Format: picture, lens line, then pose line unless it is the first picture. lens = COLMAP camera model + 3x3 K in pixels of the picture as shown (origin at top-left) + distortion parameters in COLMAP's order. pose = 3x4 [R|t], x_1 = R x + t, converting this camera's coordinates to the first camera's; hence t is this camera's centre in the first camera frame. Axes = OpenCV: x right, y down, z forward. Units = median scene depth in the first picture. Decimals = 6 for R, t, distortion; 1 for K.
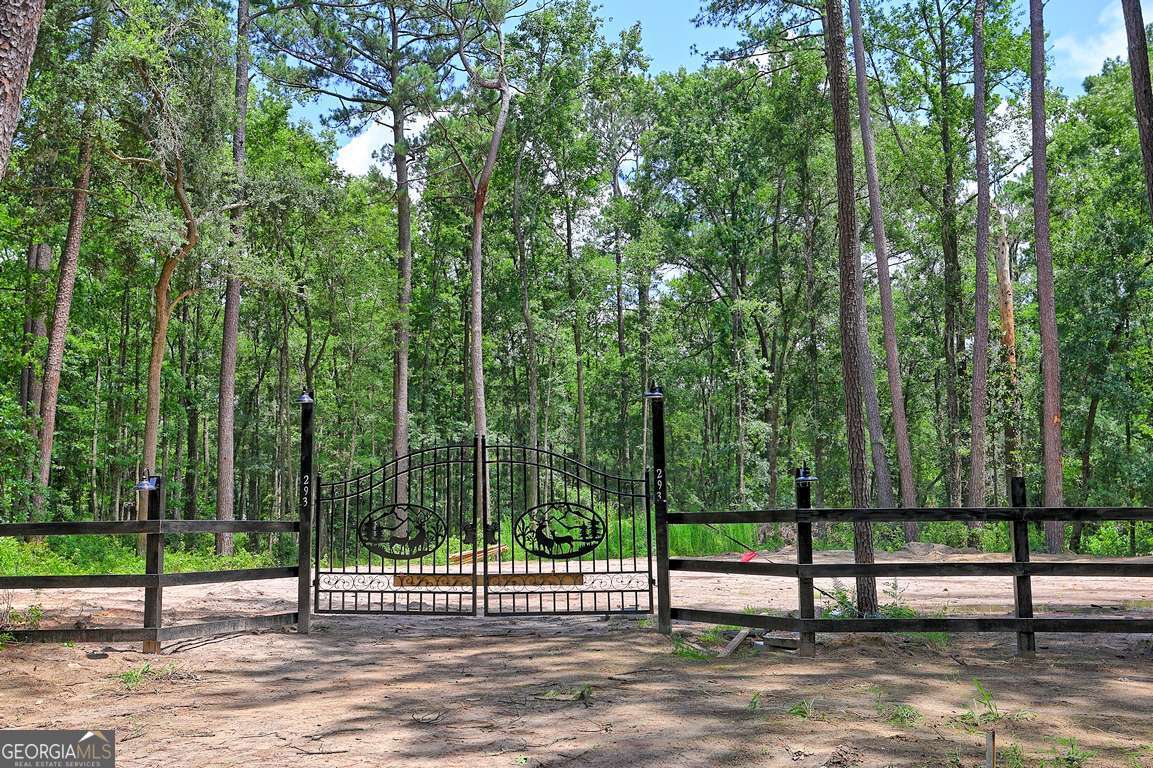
lens RADIAL K [[2098.8, 0, 576.5], [0, 2098.8, 384.0], [0, 0, 1]] dist [0.039797, 0.130366]
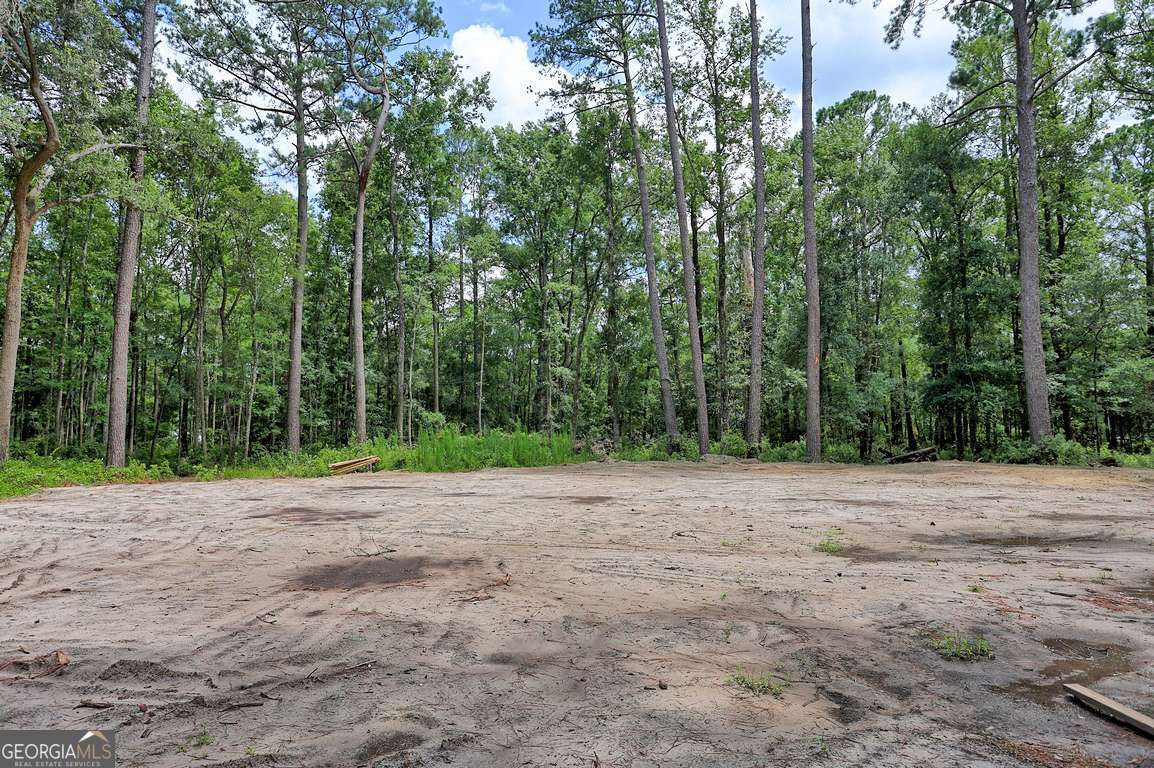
lens RADIAL K [[754.9, 0, 575.1], [0, 754.9, 358.4], [0, 0, 1]] dist [-0.002090, -0.000081]
pose [[0.975328, 0.025653, 0.219267, -0.019031], [-0.017174, 0.999032, -0.040489, 0.035422], [-0.220093, 0.035724, 0.974824, 0.541528]]
